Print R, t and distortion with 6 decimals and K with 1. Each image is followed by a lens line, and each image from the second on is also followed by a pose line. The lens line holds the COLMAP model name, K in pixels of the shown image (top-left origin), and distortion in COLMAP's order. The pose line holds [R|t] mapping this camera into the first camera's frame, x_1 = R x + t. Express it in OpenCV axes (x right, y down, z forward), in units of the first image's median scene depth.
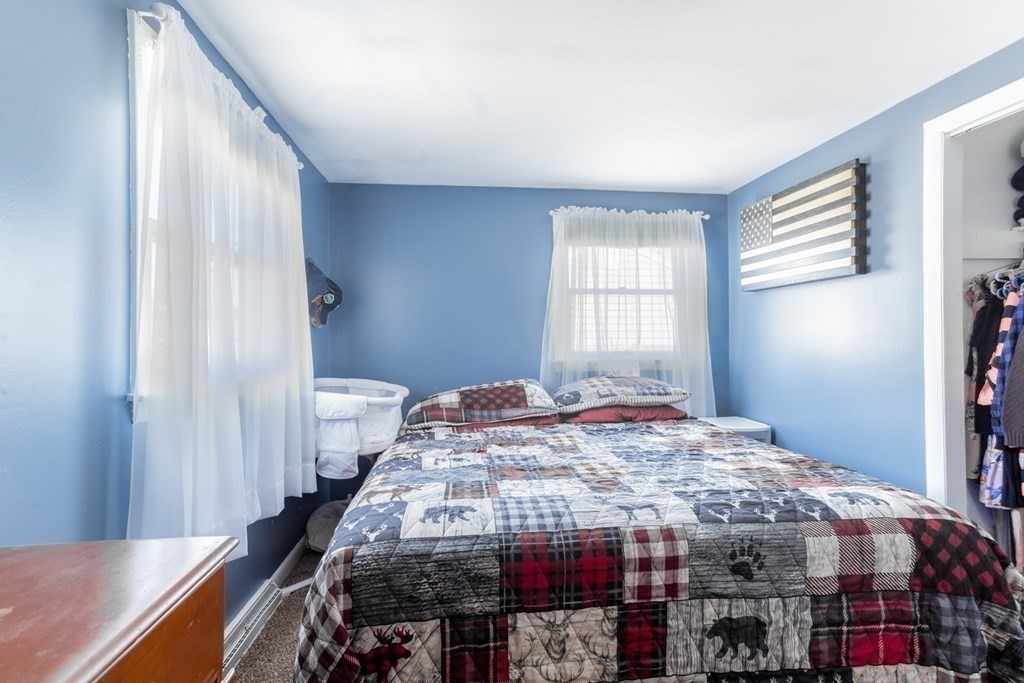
lens RADIAL K [[476.0, 0, 508.1], [0, 476.0, 336.2], [0, 0, 1]] dist [0.013867, 0.005010]
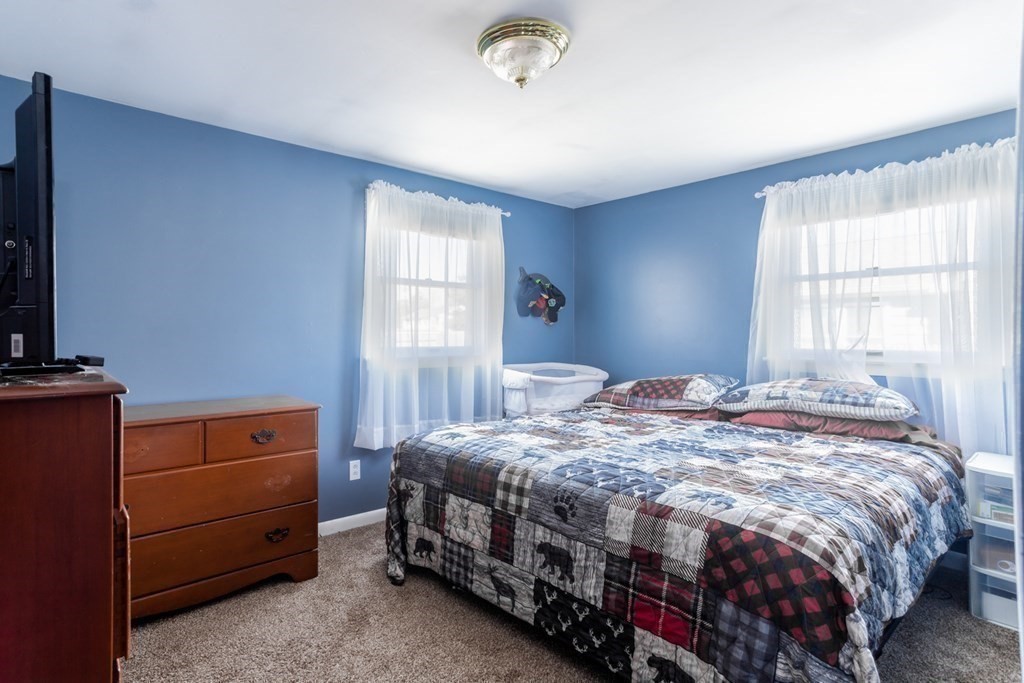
lens RADIAL K [[524.8, 0, 508.5], [0, 524.8, 337.5], [0, 0, 1]] dist [-0.003571, -0.000295]
pose [[0.602709, 0.010354, -0.797894, 1.497764], [0.001116, 0.999904, 0.013819, -0.003509], [0.797960, -0.009219, 0.602640, 0.038574]]
